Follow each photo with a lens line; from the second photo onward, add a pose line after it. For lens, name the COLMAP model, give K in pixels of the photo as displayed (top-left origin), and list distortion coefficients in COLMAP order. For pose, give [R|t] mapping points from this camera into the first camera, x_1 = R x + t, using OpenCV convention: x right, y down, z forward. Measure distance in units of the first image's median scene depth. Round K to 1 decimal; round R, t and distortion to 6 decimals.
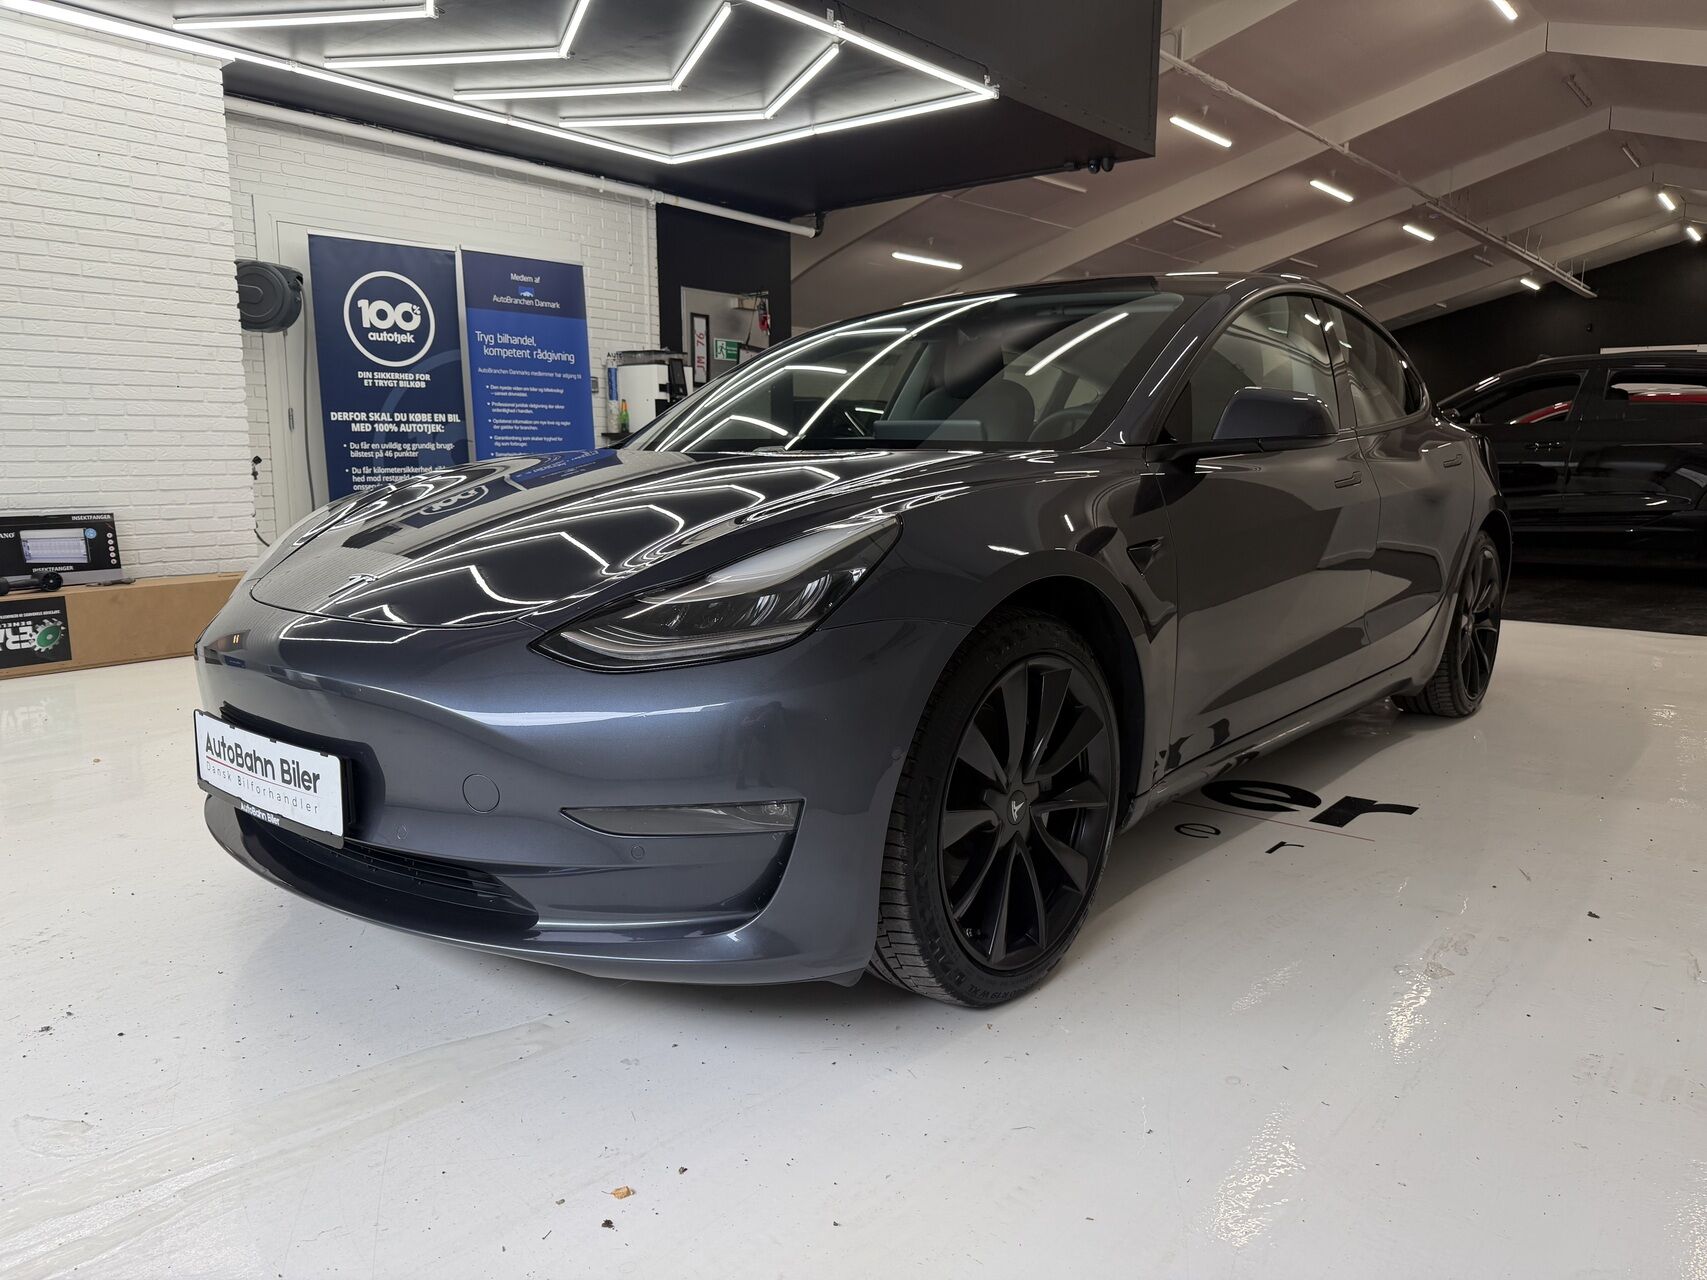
lens RADIAL K [[1208.1, 0, 883.6], [0, 1208.1, 637.5], [0, 0, 1]] dist [0.040849, -0.056900]
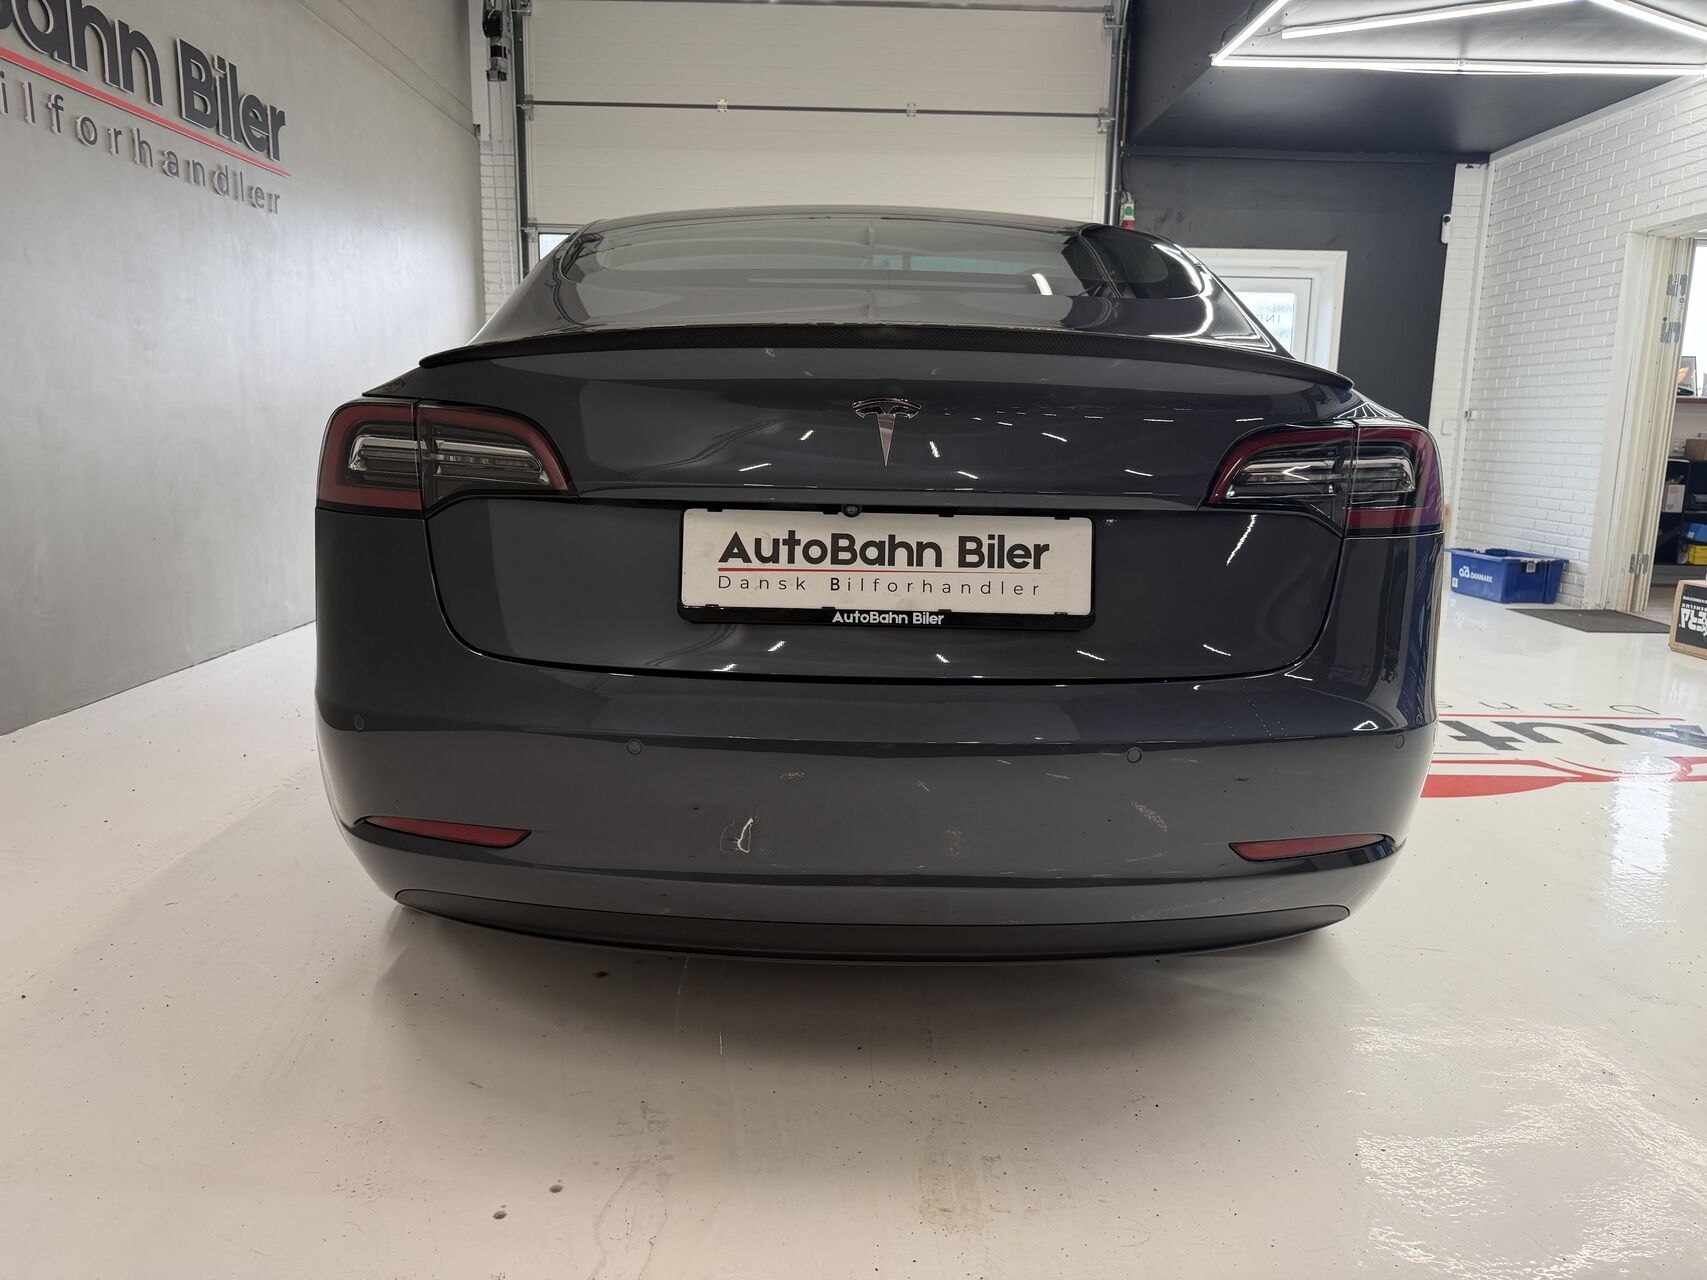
lens RADIAL K [[1208.1, 0, 851.2], [0, 1208.1, 649.9], [0, 0, 1]] dist [0.040849, -0.056900]
pose [[-0.775072, 0.095445, -0.624622, 0.418144], [-0.121476, 0.947579, 0.295529, -0.148001], [0.620086, 0.304933, -0.722848, 0.938159]]
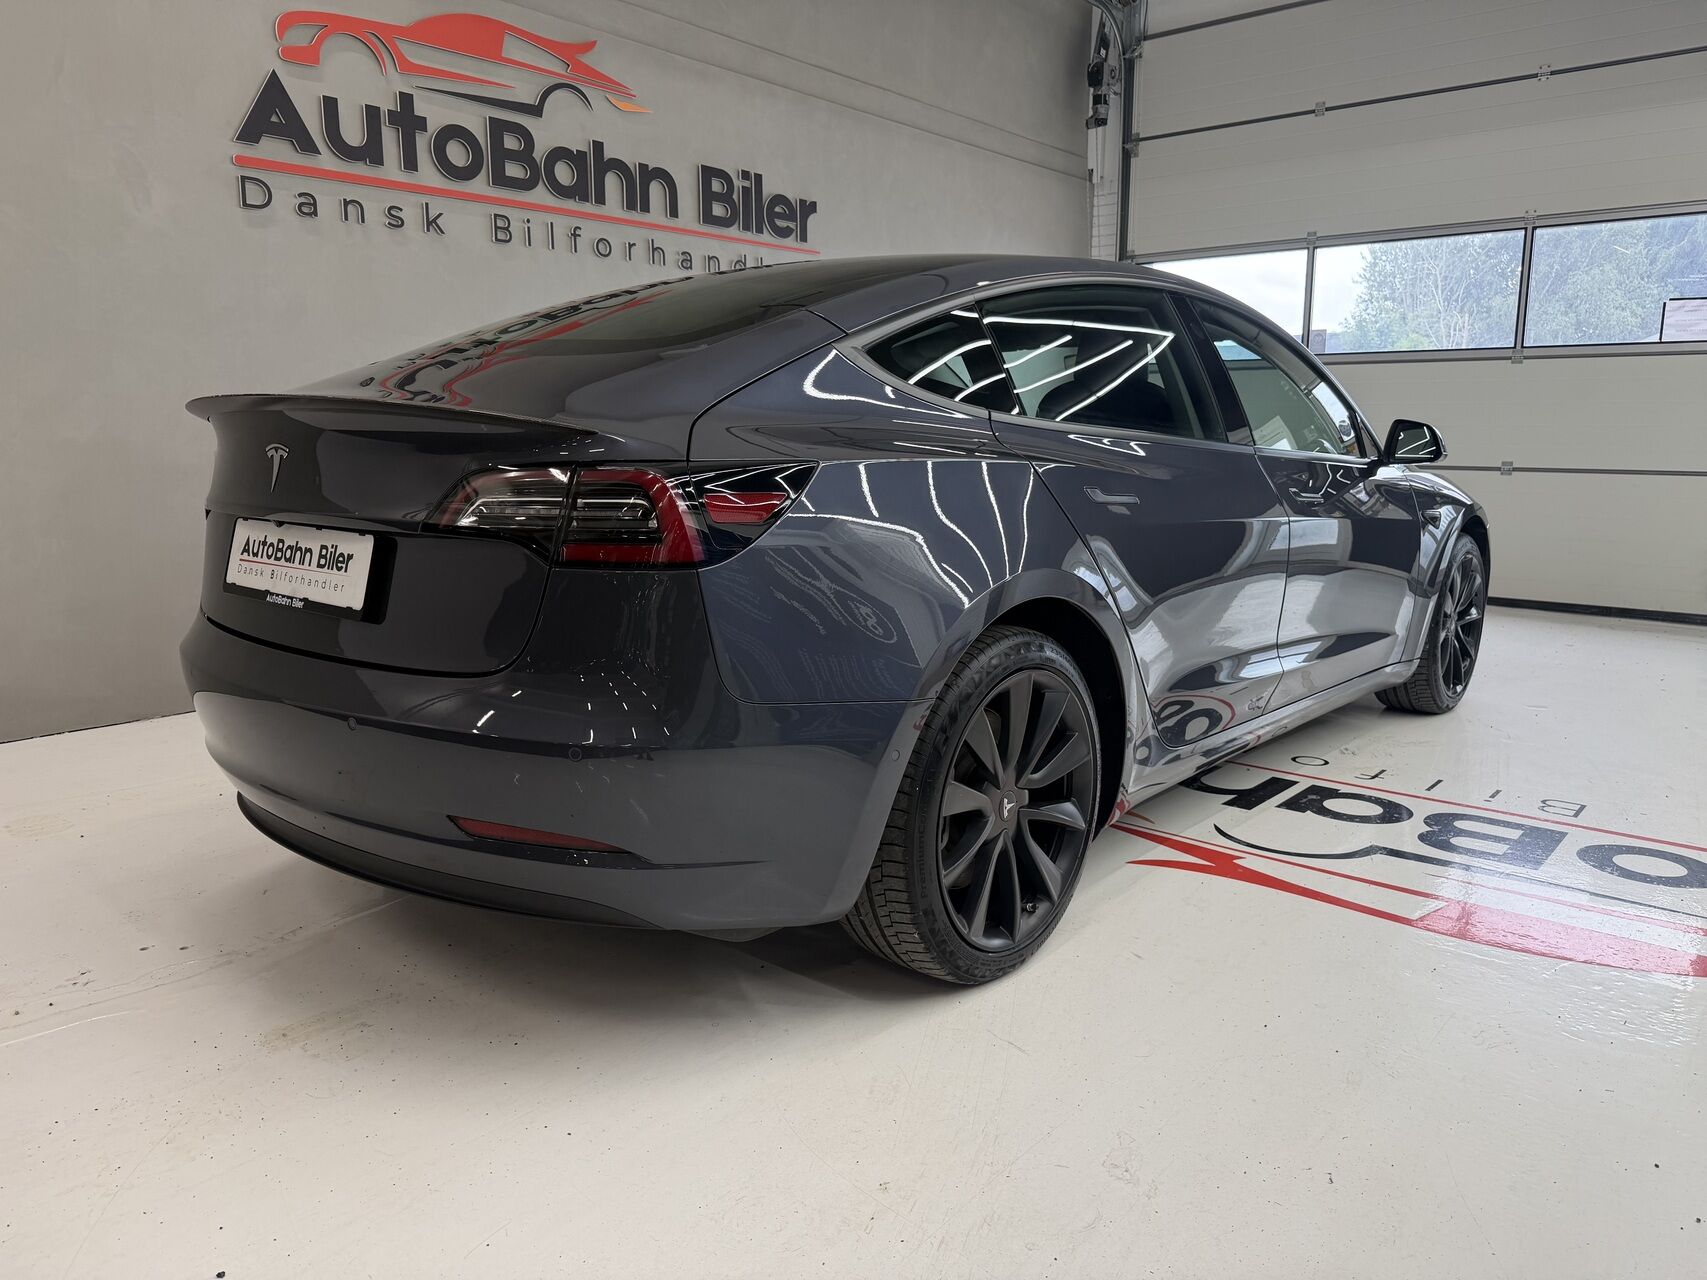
lens RADIAL K [[1208.1, 0, 837.3], [0, 1208.1, 663.5], [0, 0, 1]] dist [0.040849, -0.056900]
pose [[-0.999093, -0.016747, 0.039140, 0.131807], [-0.002623, 0.941849, 0.336027, -0.177392], [-0.042492, 0.335619, -0.941039, 1.067197]]
